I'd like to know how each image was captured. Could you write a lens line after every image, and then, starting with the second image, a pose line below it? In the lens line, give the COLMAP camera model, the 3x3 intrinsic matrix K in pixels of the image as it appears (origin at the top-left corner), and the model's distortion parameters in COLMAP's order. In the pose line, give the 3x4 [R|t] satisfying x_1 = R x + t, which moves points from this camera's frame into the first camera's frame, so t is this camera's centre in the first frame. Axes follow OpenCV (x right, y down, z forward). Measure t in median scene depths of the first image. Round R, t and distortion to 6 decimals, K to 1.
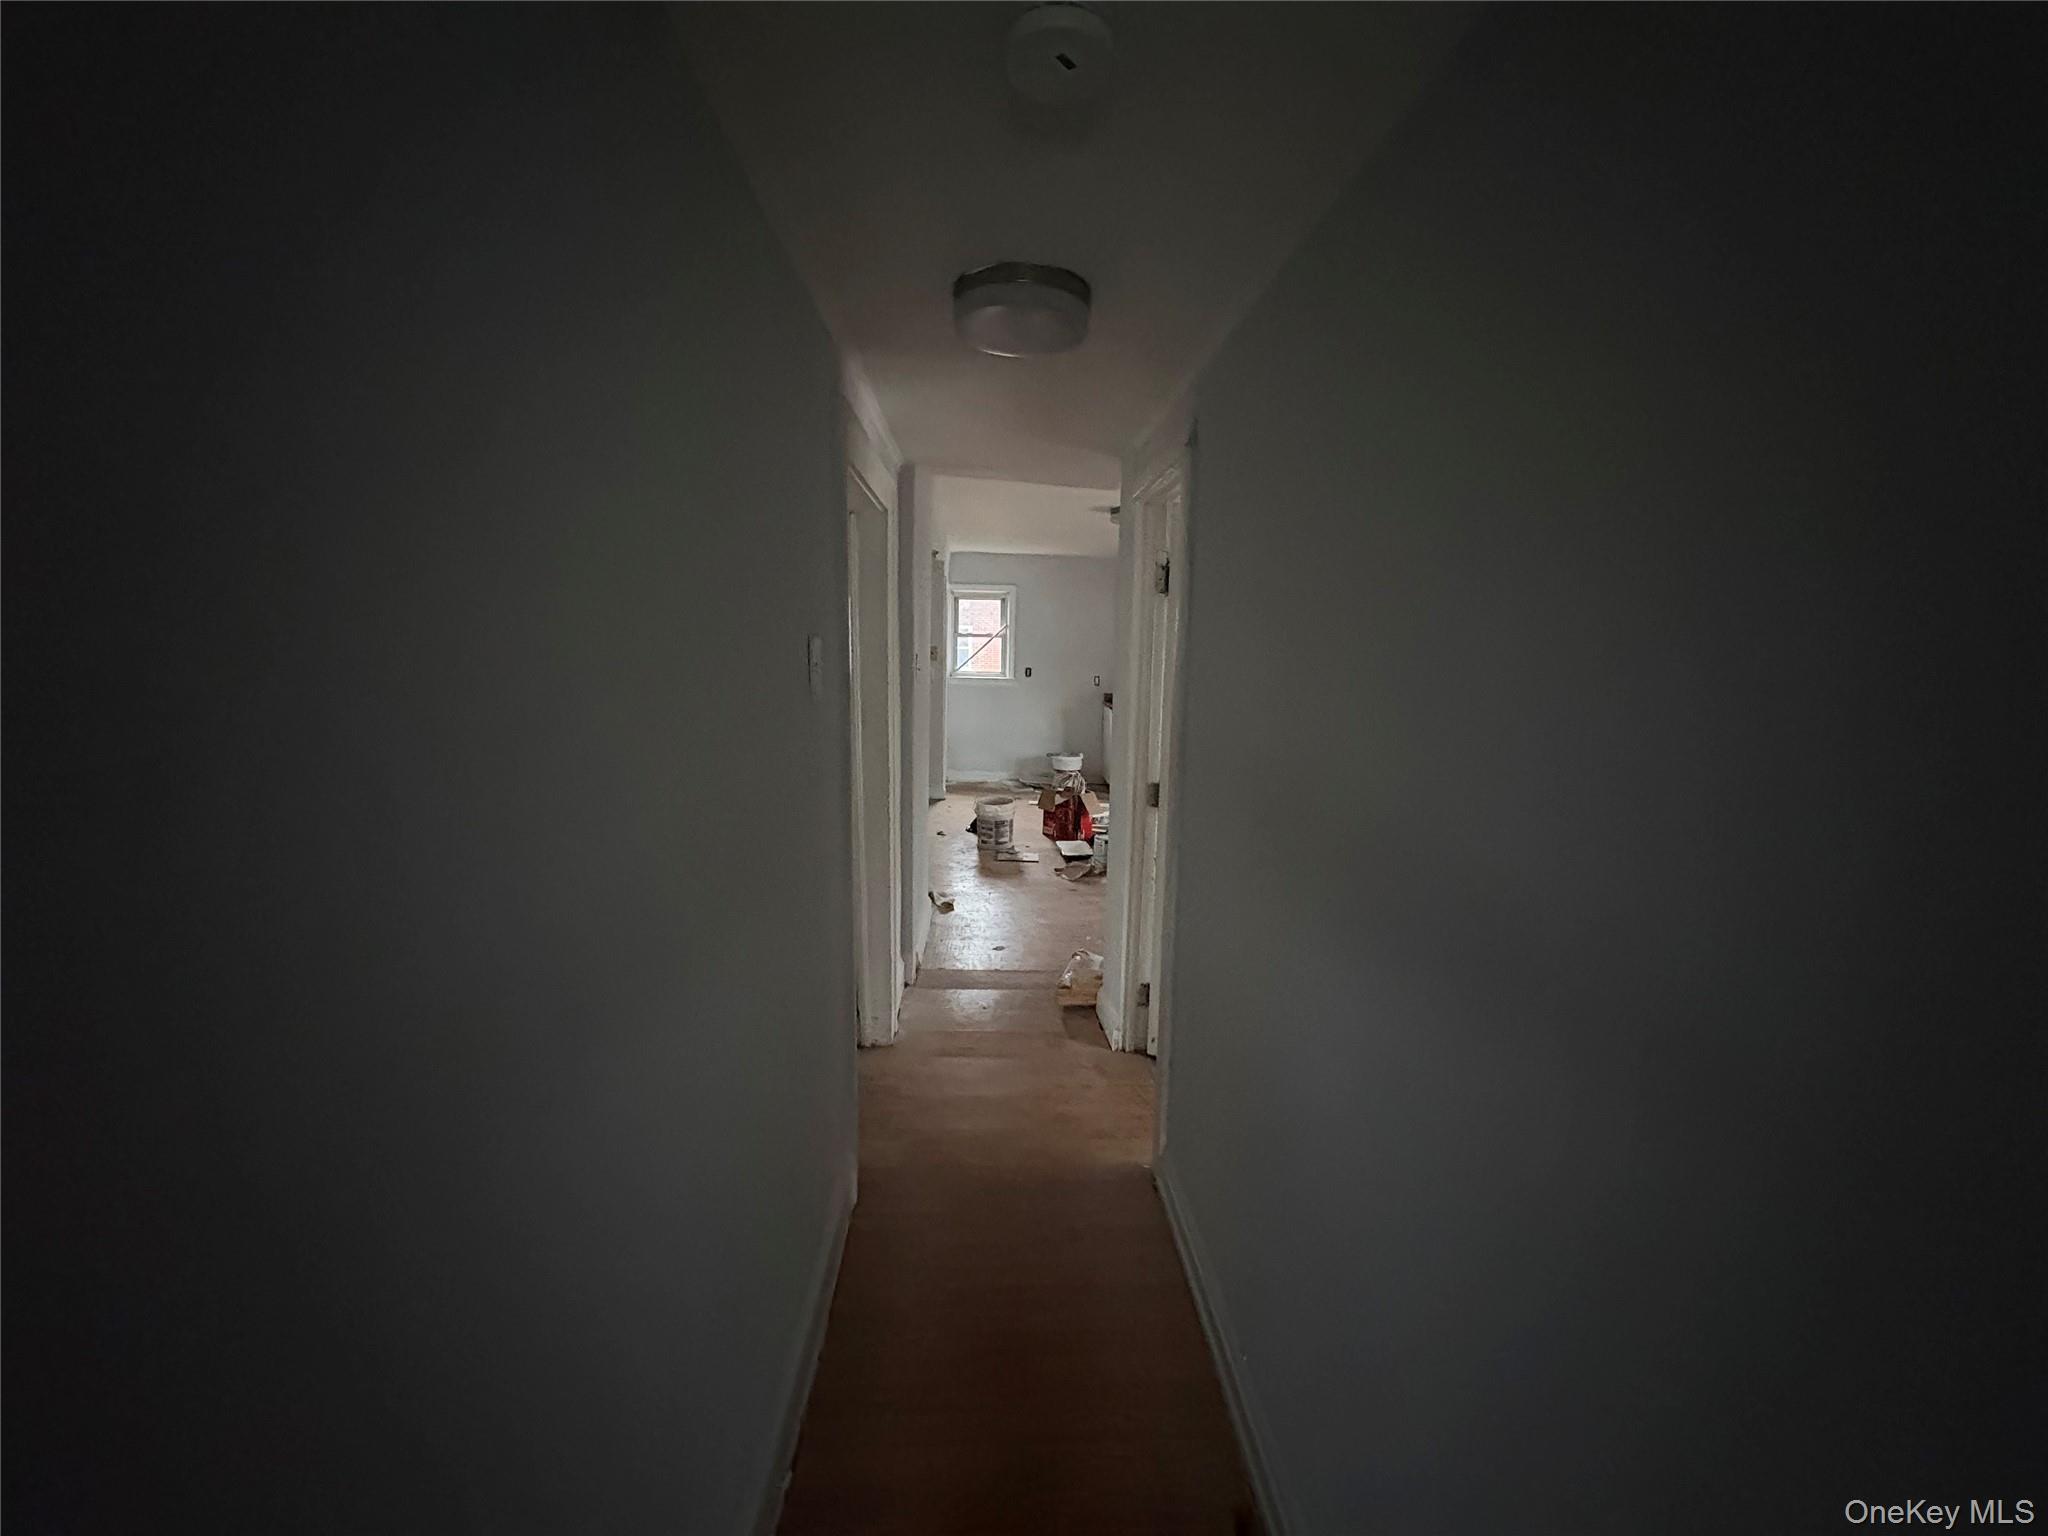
lens RADIAL K [[811.7, 0, 1024.0], [0, 811.7, 768.0], [0, 0, 1]] dist [-0.007236, 0.000014]
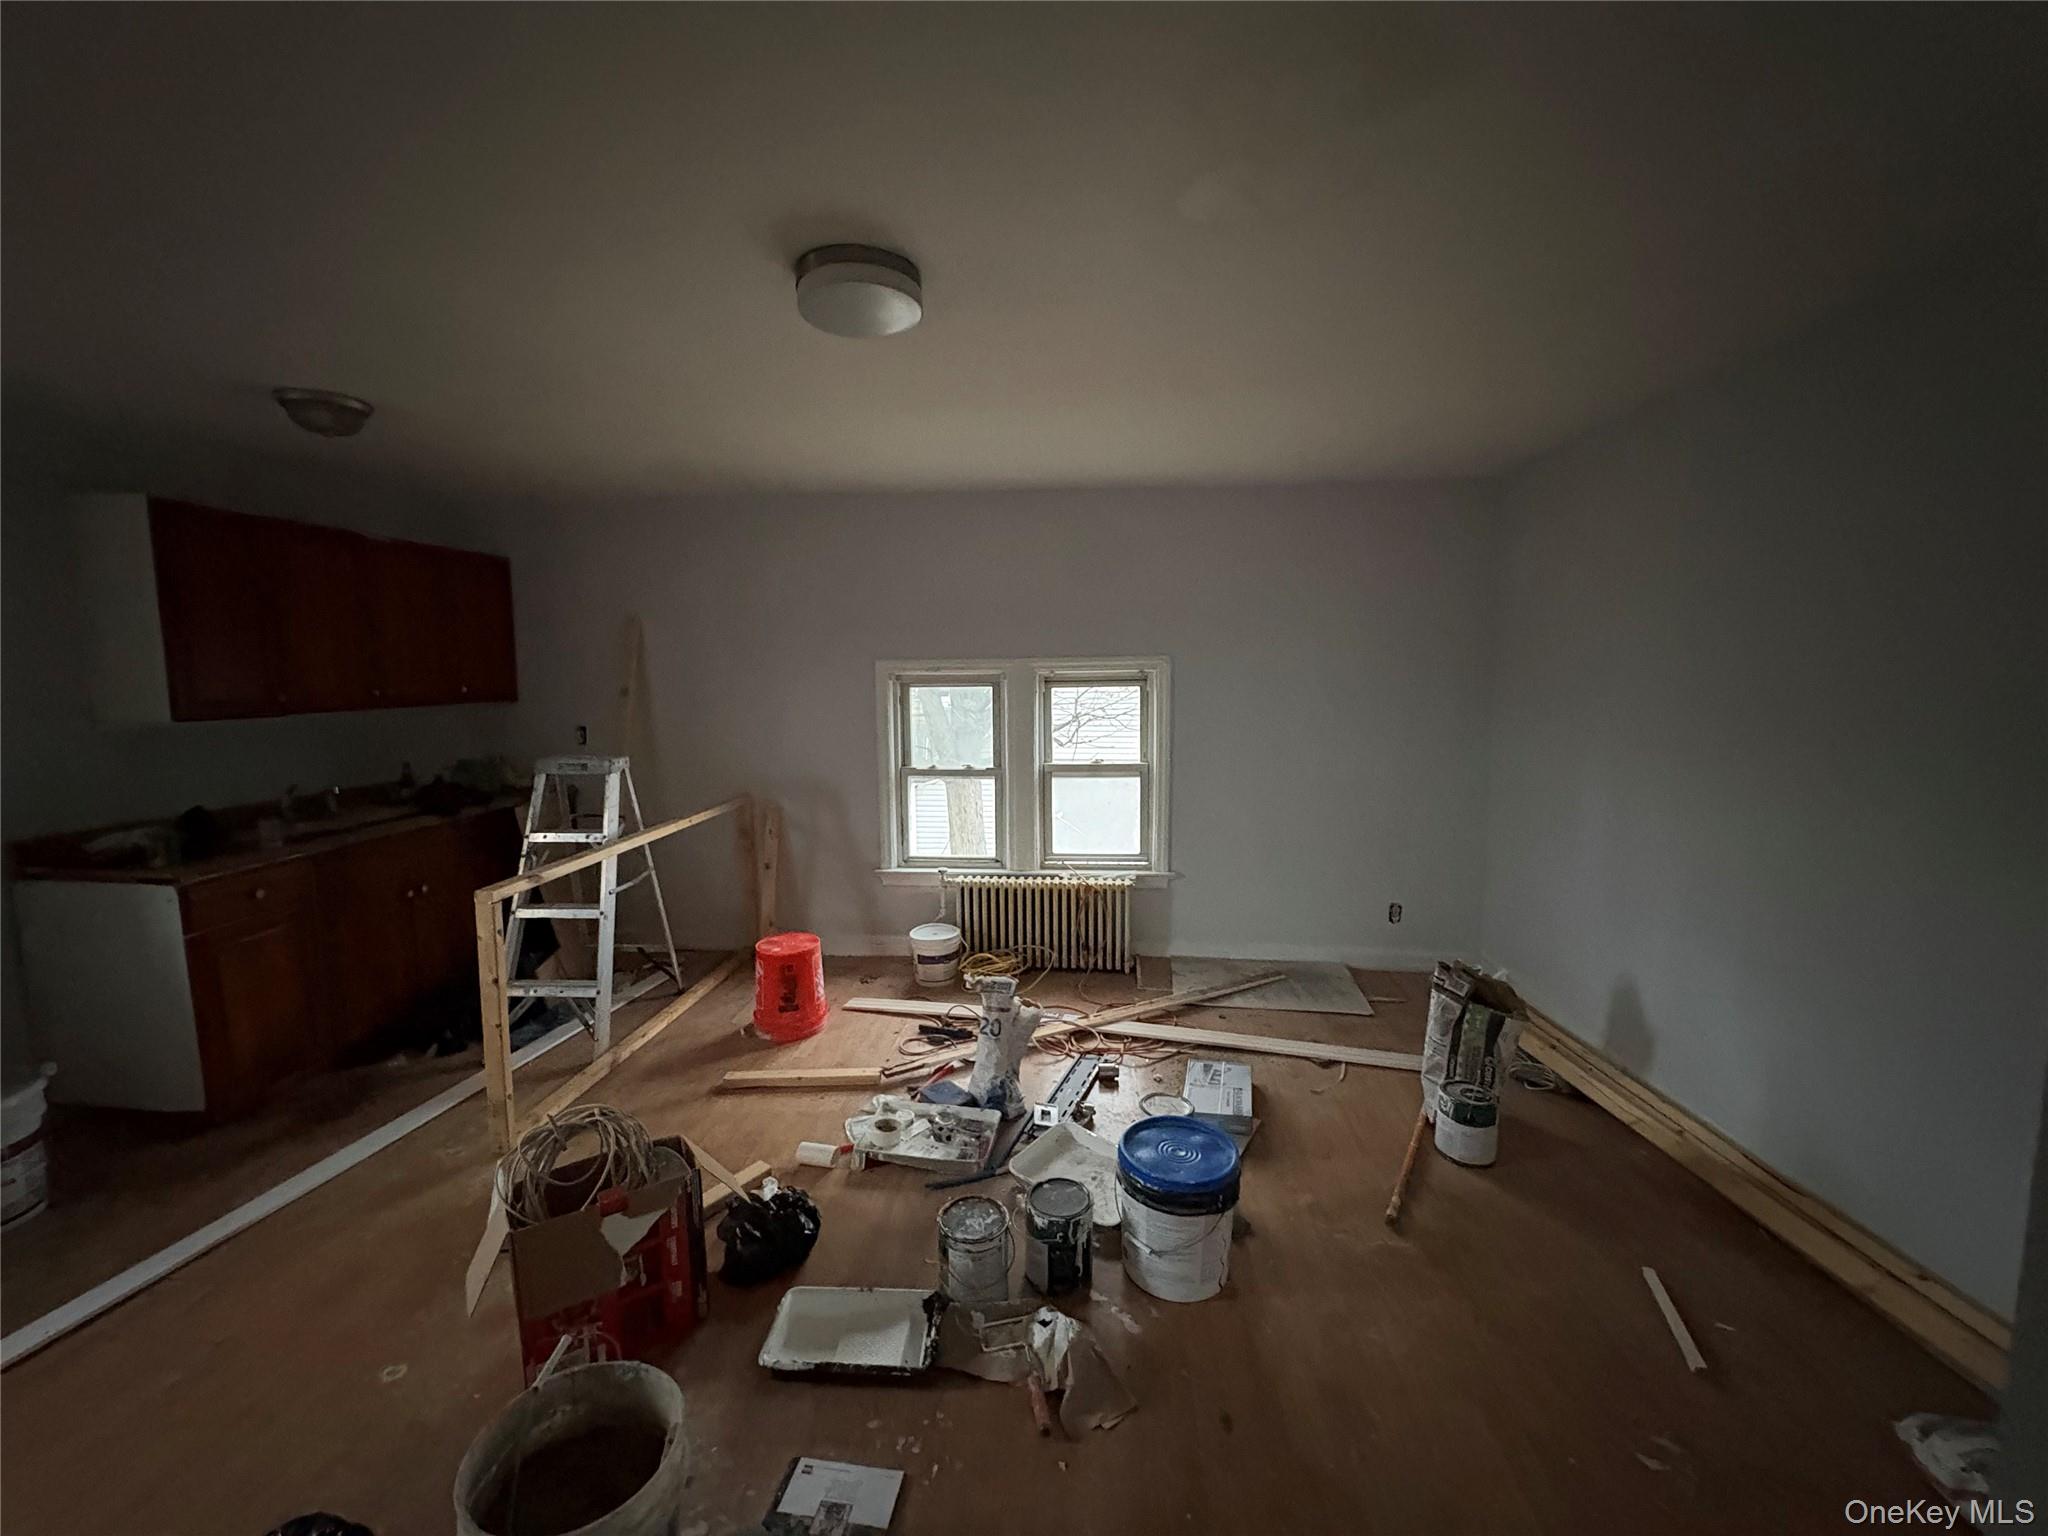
lens RADIAL K [[811.7, 0, 1024.0], [0, 811.7, 768.0], [0, 0, 1]] dist [-0.007236, 0.000014]
pose [[0.144348, -0.141946, 0.979293, -0.138248], [0.163668, 0.979452, 0.117844, -0.094268], [-0.975898, 0.143269, 0.164614, 0.588563]]
